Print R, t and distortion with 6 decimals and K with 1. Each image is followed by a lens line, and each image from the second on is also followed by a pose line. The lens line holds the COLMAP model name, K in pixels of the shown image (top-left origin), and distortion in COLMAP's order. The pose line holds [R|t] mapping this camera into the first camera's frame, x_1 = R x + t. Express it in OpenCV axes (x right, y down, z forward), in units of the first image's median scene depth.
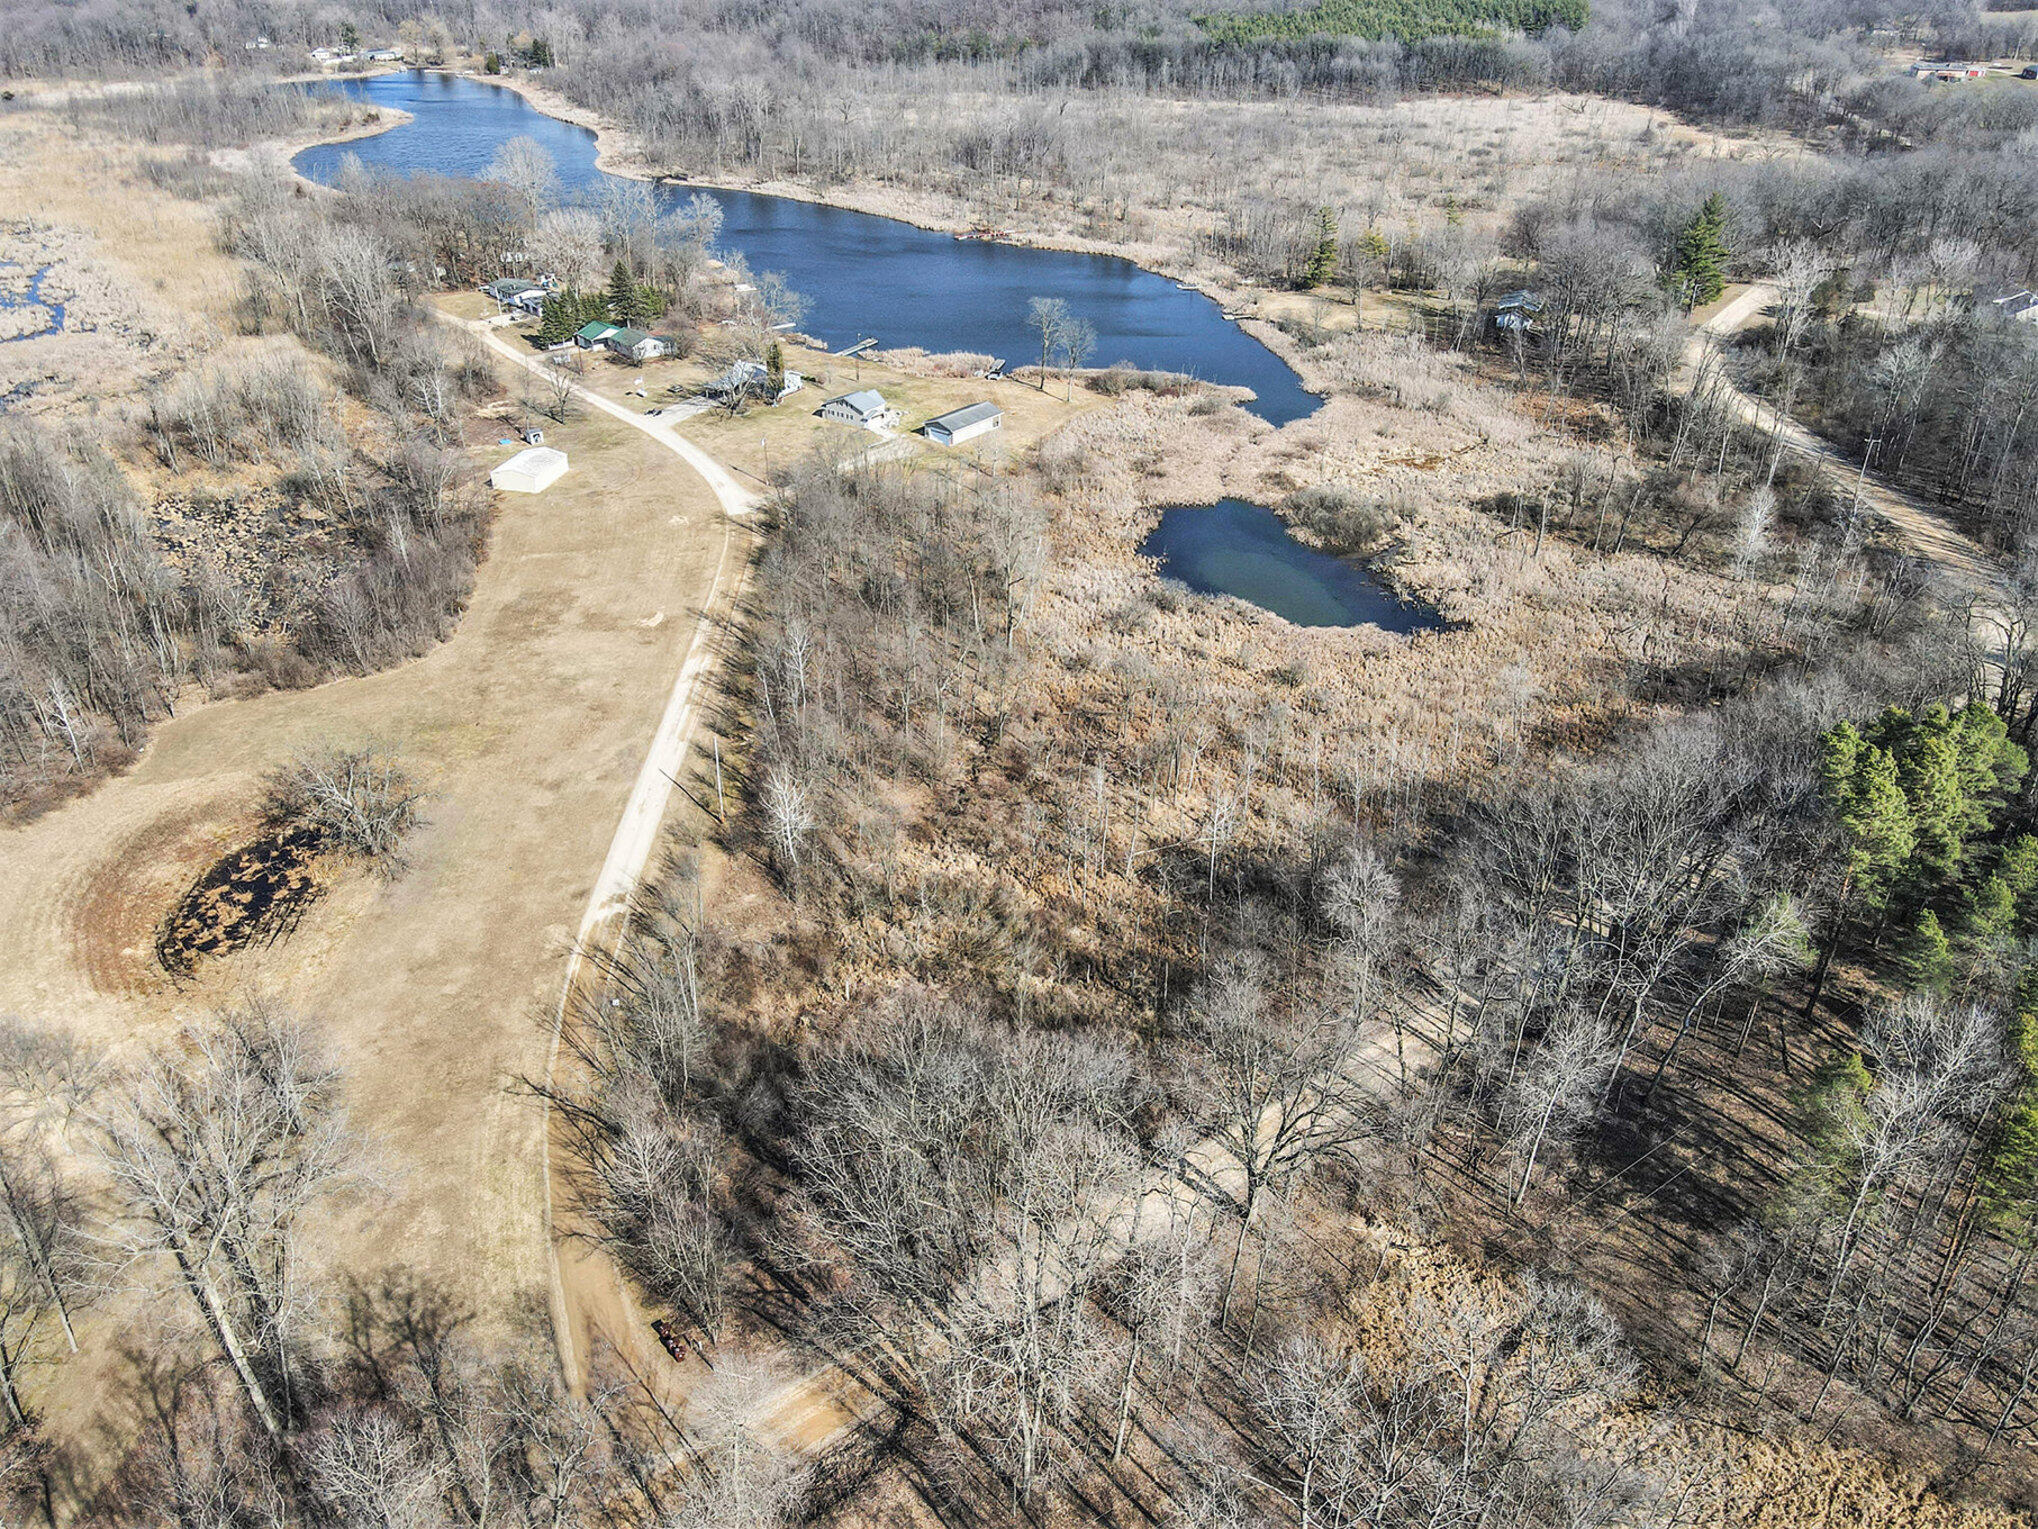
lens RADIAL K [[1414.8, 0, 1019.0], [0, 1414.8, 764.5], [0, 0, 1]] dist [0.021254, 0.002824]
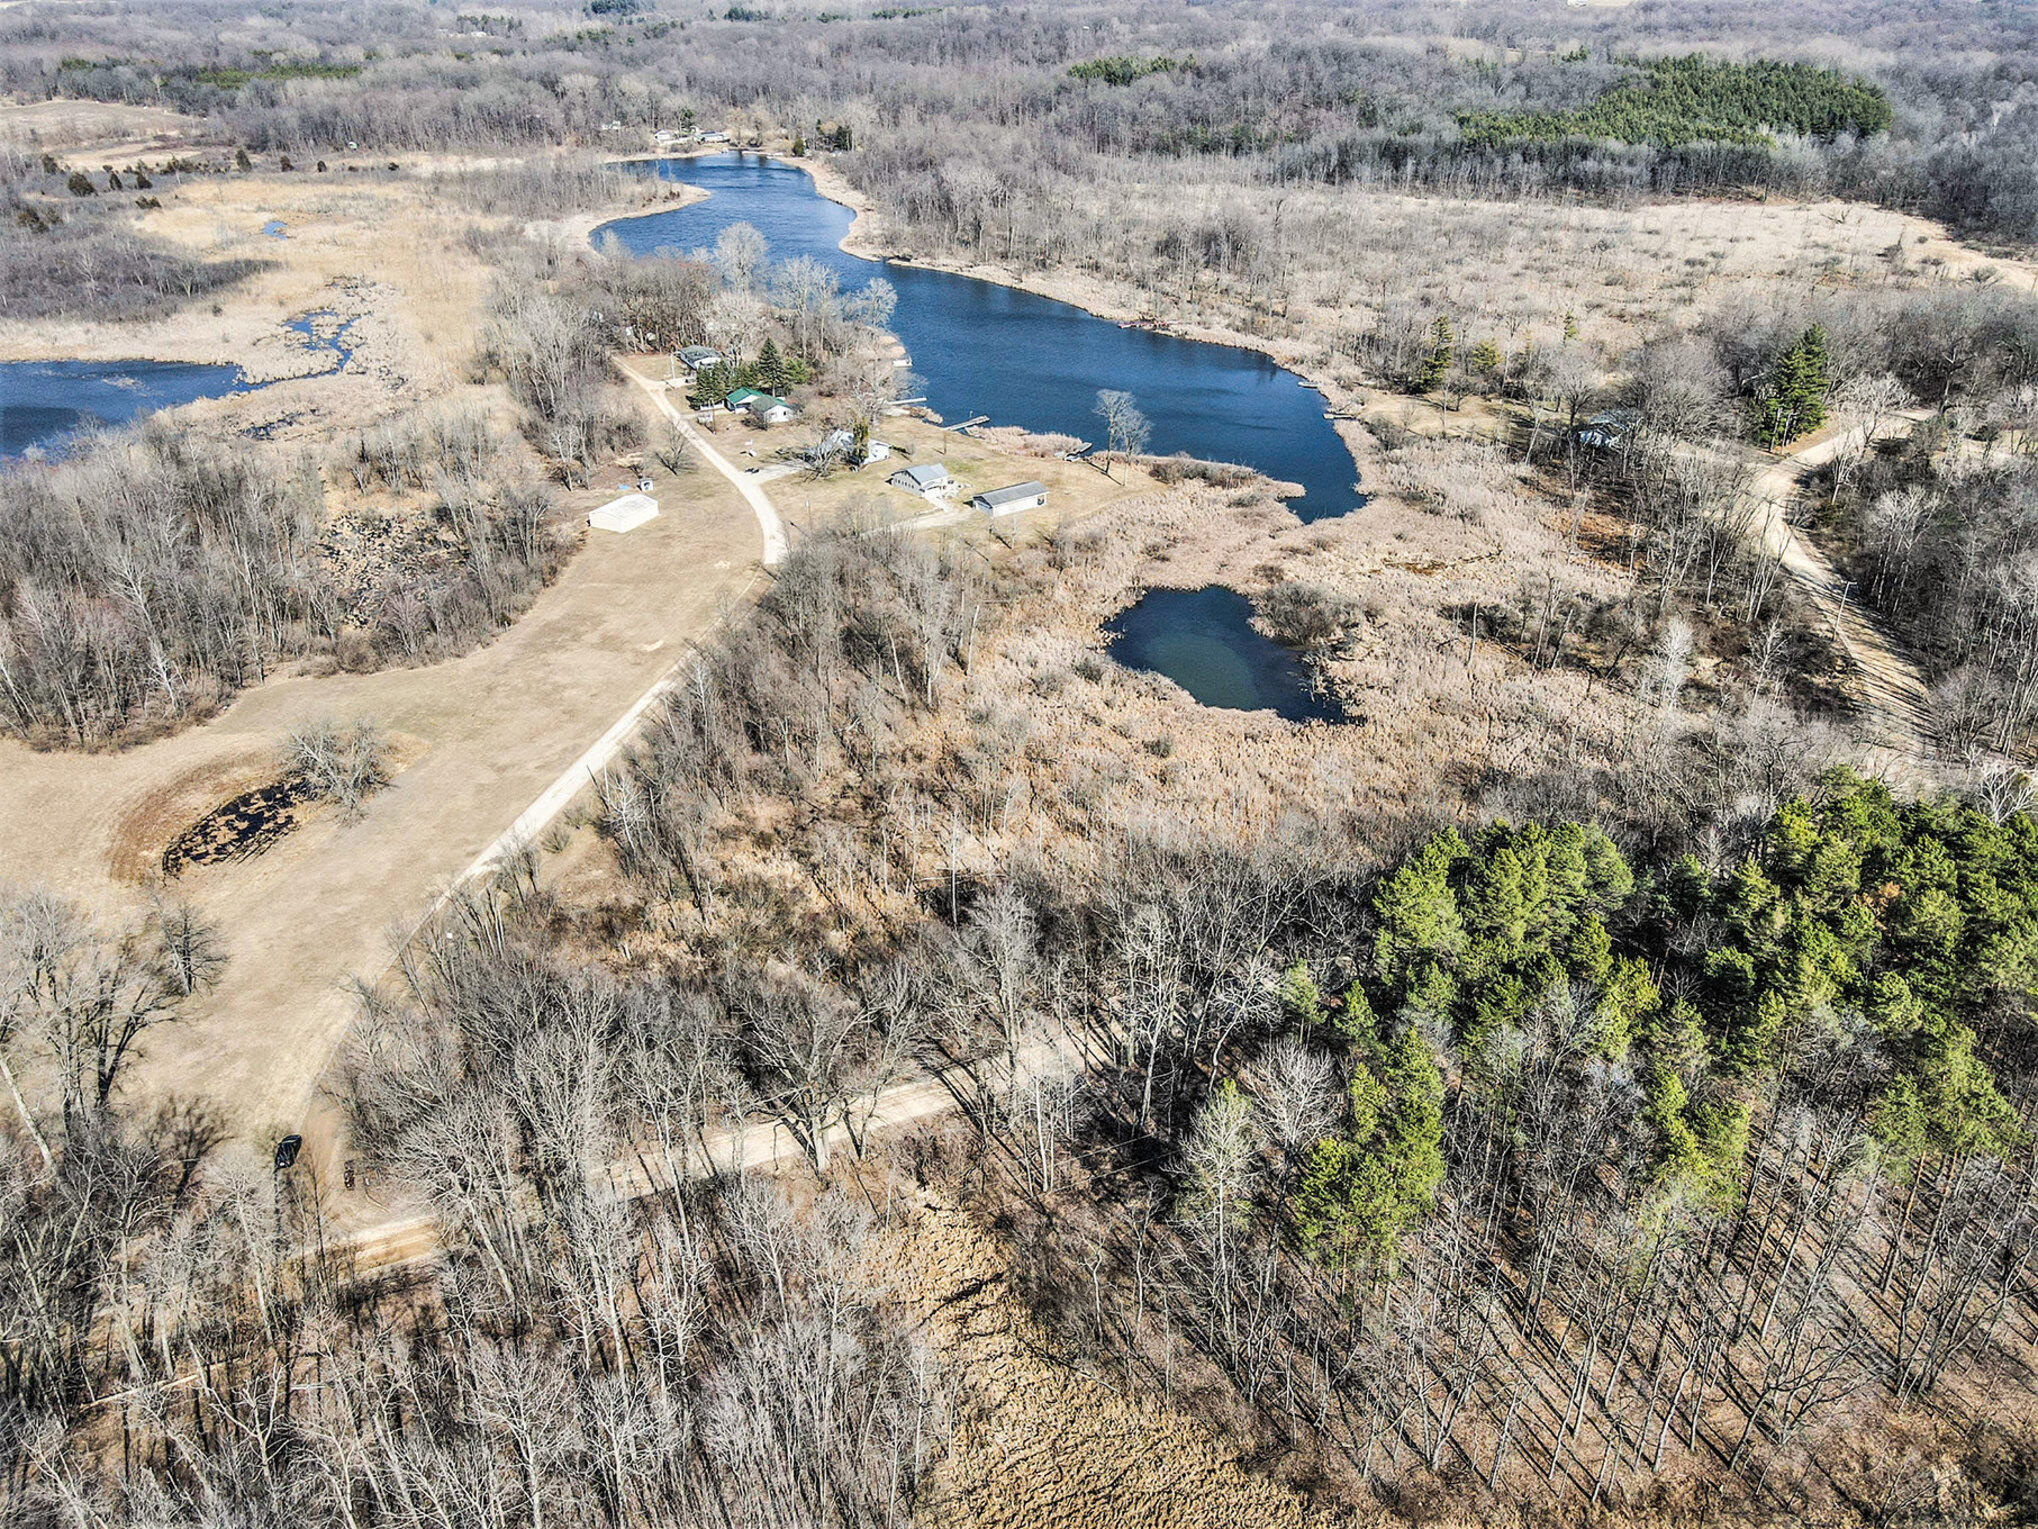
lens RADIAL K [[1414.8, 0, 1019.0], [0, 1414.8, 764.5], [0, 0, 1]] dist [0.021254, 0.002824]
pose [[0.974700, 0.107761, -0.195826, 0.192541], [-0.116268, 0.992688, -0.032441, -0.000490], [0.190899, 0.054388, 0.980102, -0.064618]]
